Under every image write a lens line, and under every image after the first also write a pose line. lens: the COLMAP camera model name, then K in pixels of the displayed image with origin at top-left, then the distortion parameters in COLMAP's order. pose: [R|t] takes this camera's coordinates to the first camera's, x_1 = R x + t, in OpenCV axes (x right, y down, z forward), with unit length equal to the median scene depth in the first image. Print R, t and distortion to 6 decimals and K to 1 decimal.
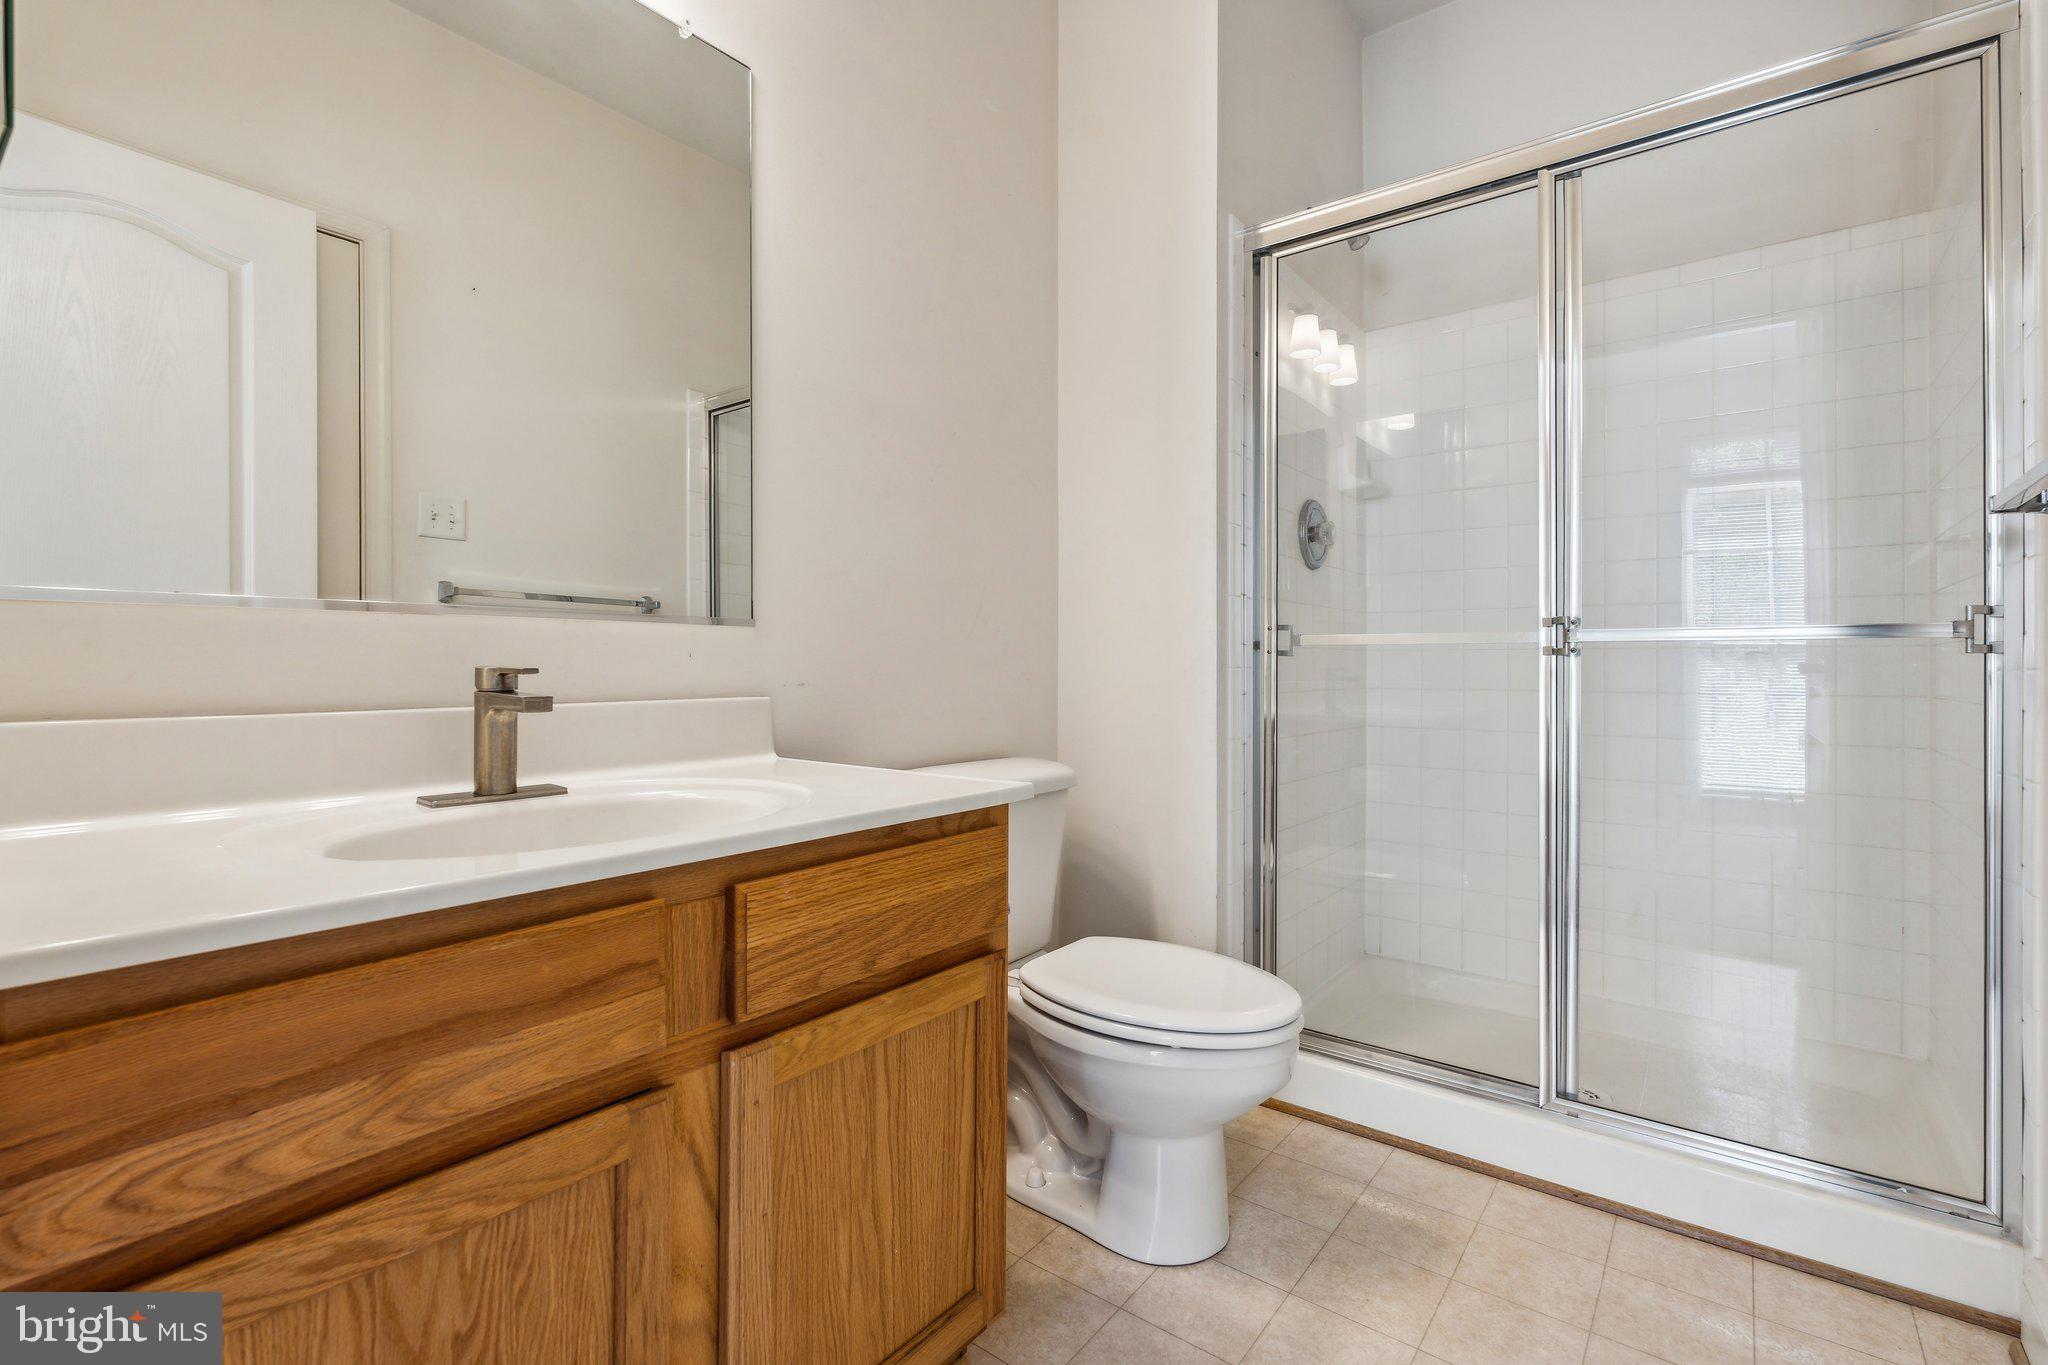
lens RADIAL K [[932.3, 0, 1018.1], [0, 932.3, 666.7], [0, 0, 1]] dist [-0.004550, -0.001507]
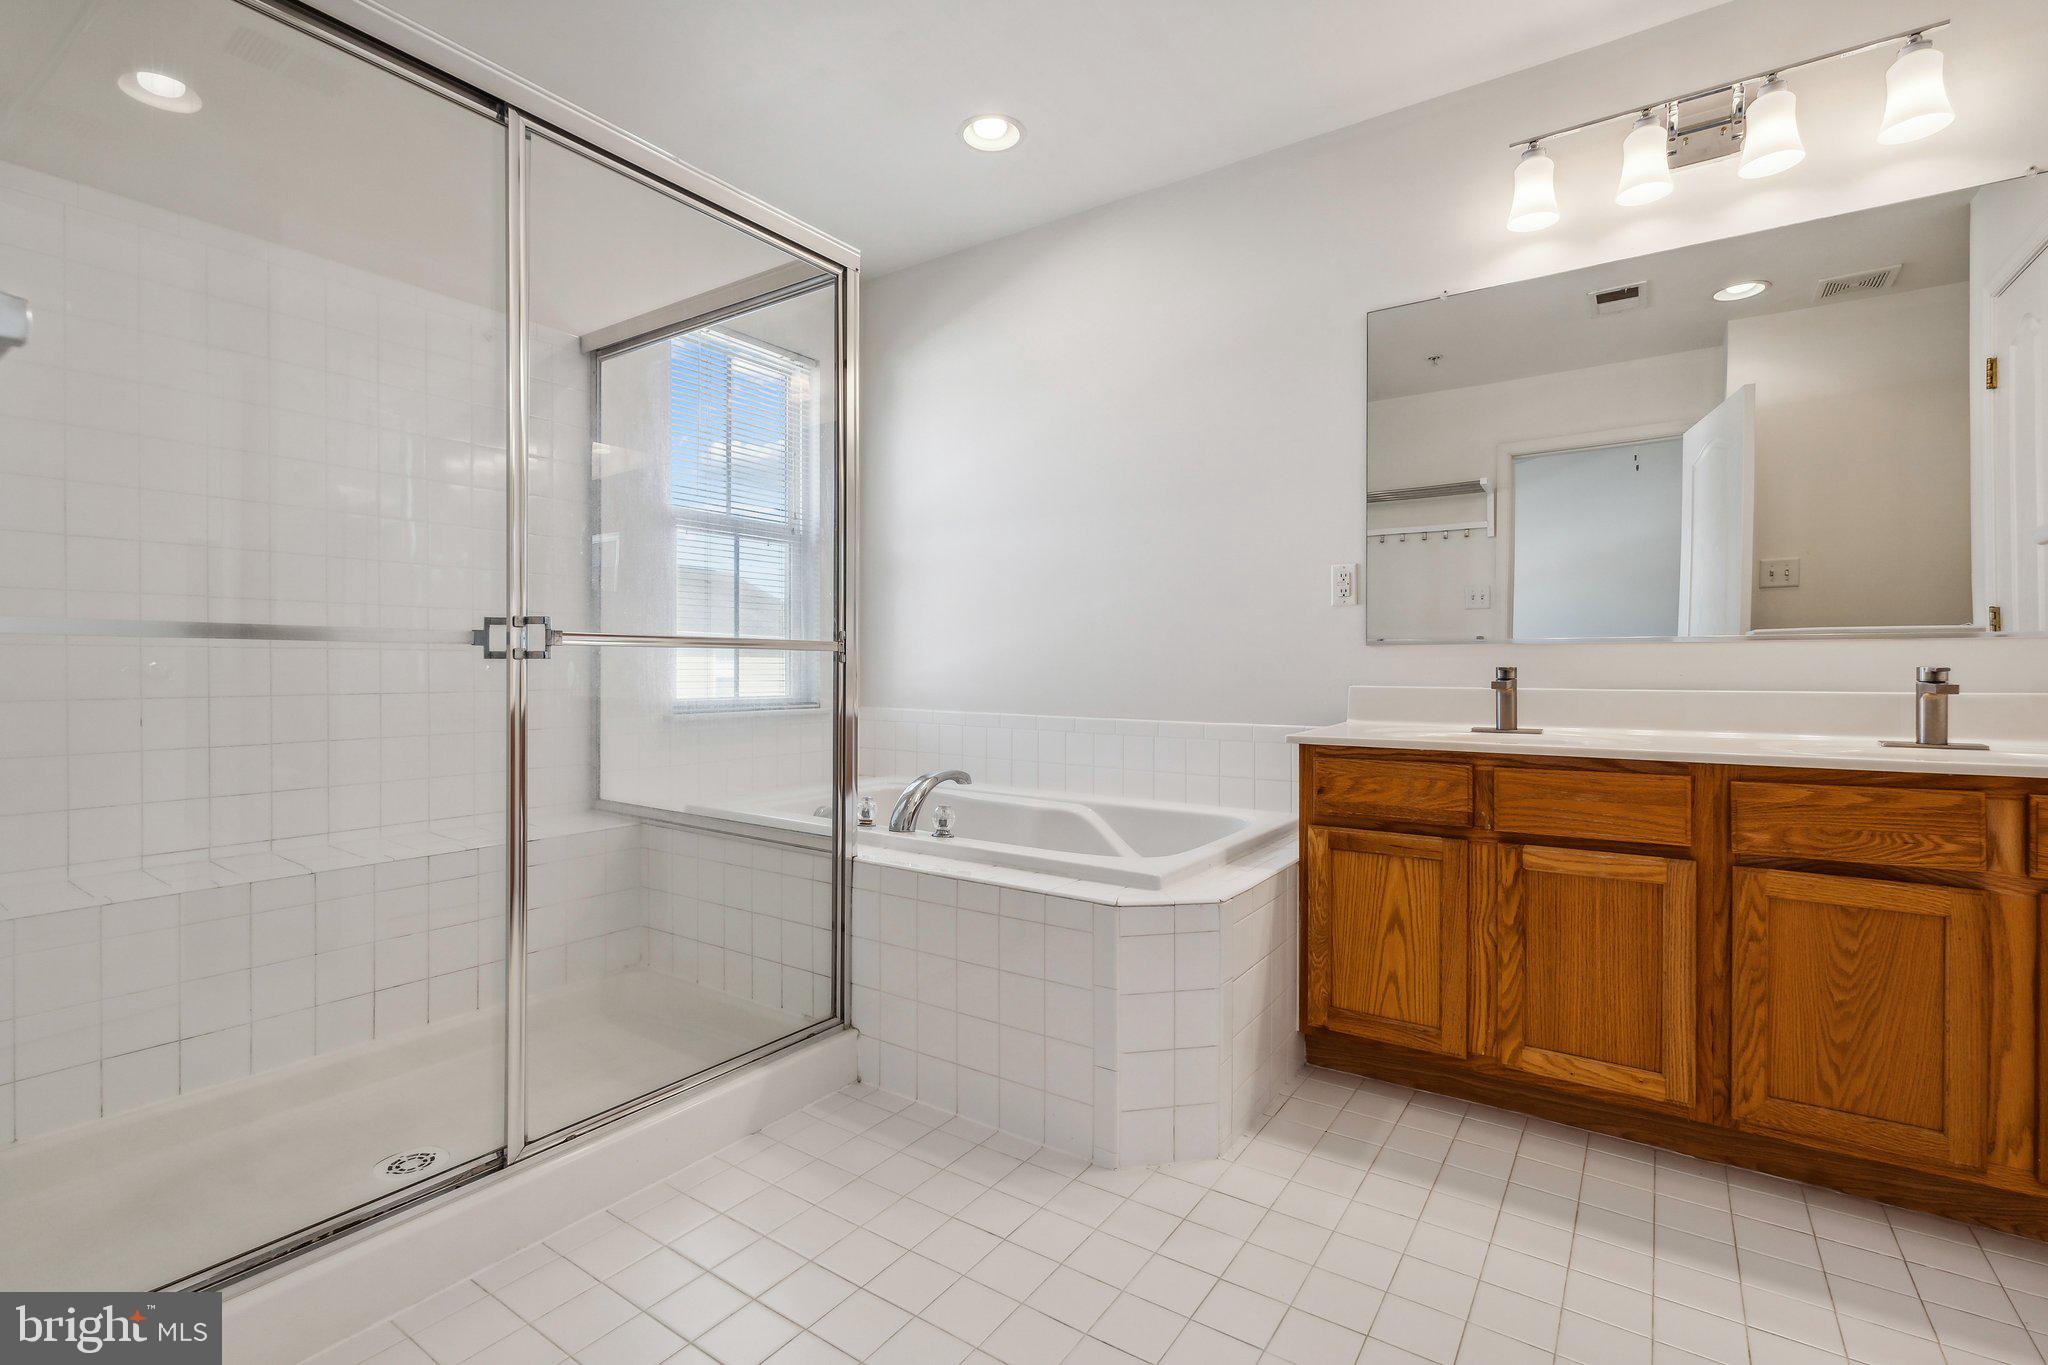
lens RADIAL K [[932.3, 0, 1015.8], [0, 932.3, 684.3], [0, 0, 1]] dist [-0.004550, -0.001507]
pose [[0.048591, -0.007218, -0.998793, 0.968717], [0.001230, 0.999974, -0.007167, 0.039372], [0.998818, -0.000880, 0.048599, -0.668456]]
